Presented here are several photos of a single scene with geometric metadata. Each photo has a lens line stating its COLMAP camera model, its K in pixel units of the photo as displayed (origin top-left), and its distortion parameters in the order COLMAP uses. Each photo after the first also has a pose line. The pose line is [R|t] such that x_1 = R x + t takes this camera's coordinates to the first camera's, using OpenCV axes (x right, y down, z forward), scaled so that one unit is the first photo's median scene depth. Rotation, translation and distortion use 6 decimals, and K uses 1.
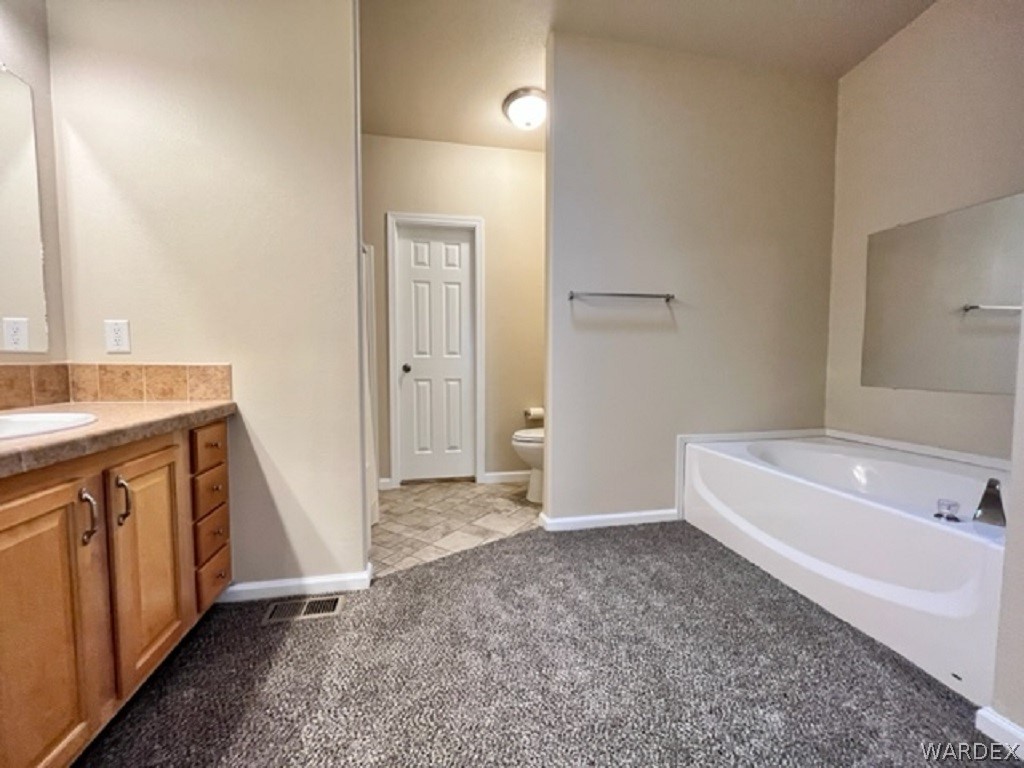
lens RADIAL K [[413.0, 0, 510.3], [0, 413.0, 382.4], [0, 0, 1]] dist [-0.003273, -0.000166]
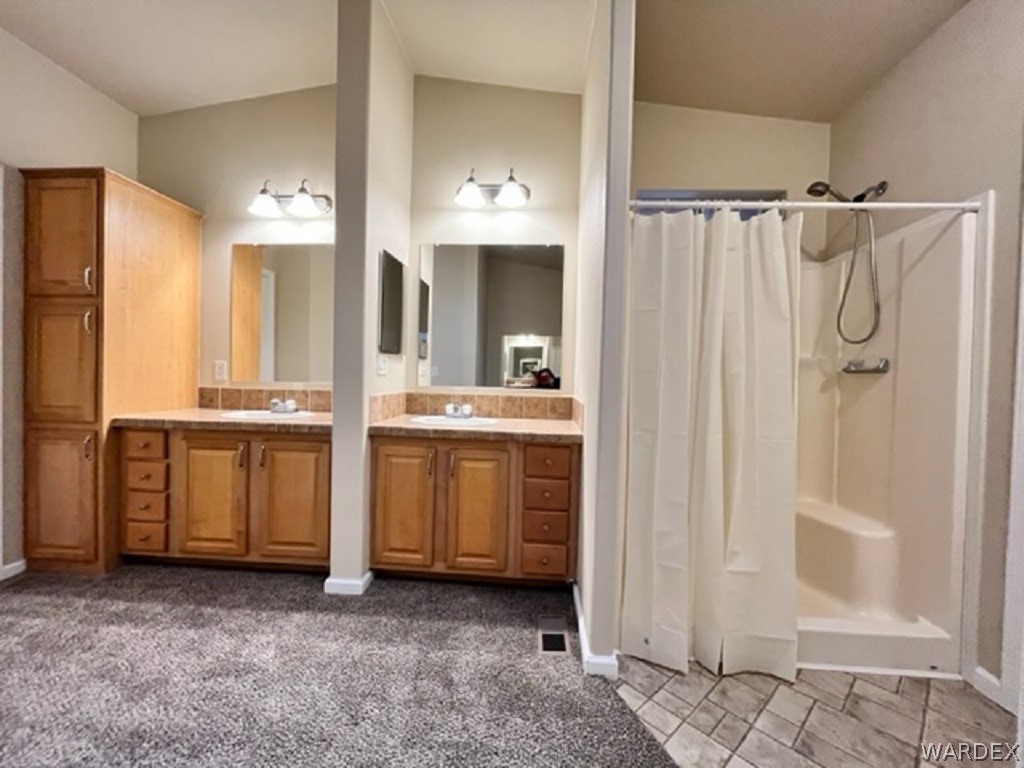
lens RADIAL K [[413.0, 0, 511.2], [0, 413.0, 383.7], [0, 0, 1]] dist [-0.003273, -0.000166]
pose [[-0.265872, 0.006243, -0.963988, 0.629065], [-0.084131, 0.996013, 0.029654, -0.135664], [0.960330, 0.088985, -0.264287, 1.255046]]
